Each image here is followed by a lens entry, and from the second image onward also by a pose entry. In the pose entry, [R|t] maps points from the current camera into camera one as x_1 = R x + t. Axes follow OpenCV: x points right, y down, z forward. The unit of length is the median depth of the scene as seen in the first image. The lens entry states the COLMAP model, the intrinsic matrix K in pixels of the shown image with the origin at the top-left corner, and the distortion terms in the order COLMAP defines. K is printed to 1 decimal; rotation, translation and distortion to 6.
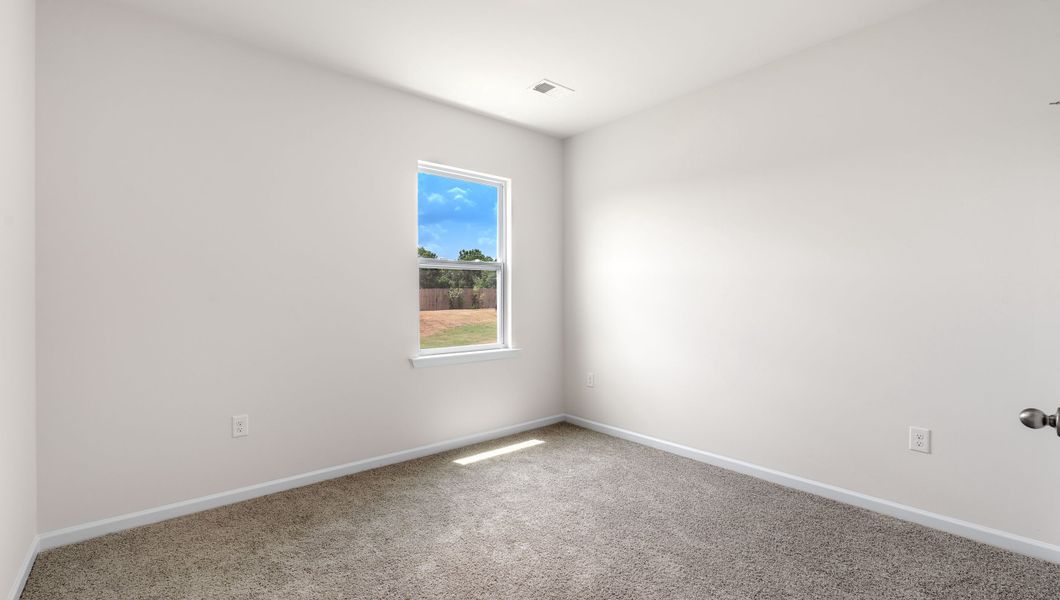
lens RADIAL K [[463.7, 0, 534.3], [0, 463.7, 283.4], [0, 0, 1]] dist [-0.004613, -0.000307]
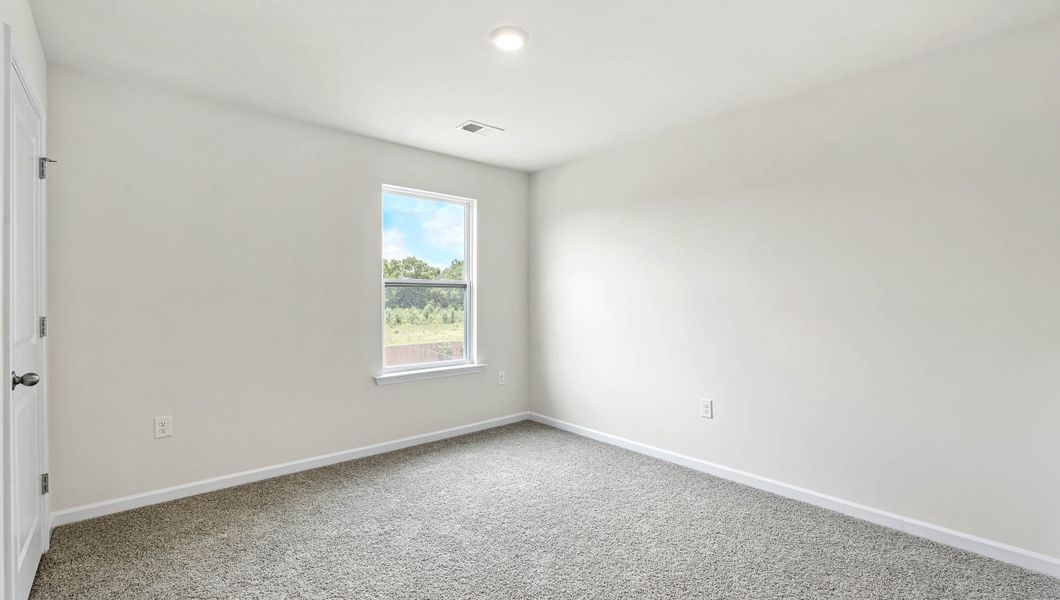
lens RADIAL K [[450.0, 0, 530.0], [0, 450.0, 300.0], [0, 0, 1]] dist [0.000398, 0.000054]
pose [[0.999914, 0.005088, -0.012121, 0.085536], [-0.004972, 0.999942, 0.009566, 0.004510], [0.012169, -0.009505, 0.999881, -0.072910]]
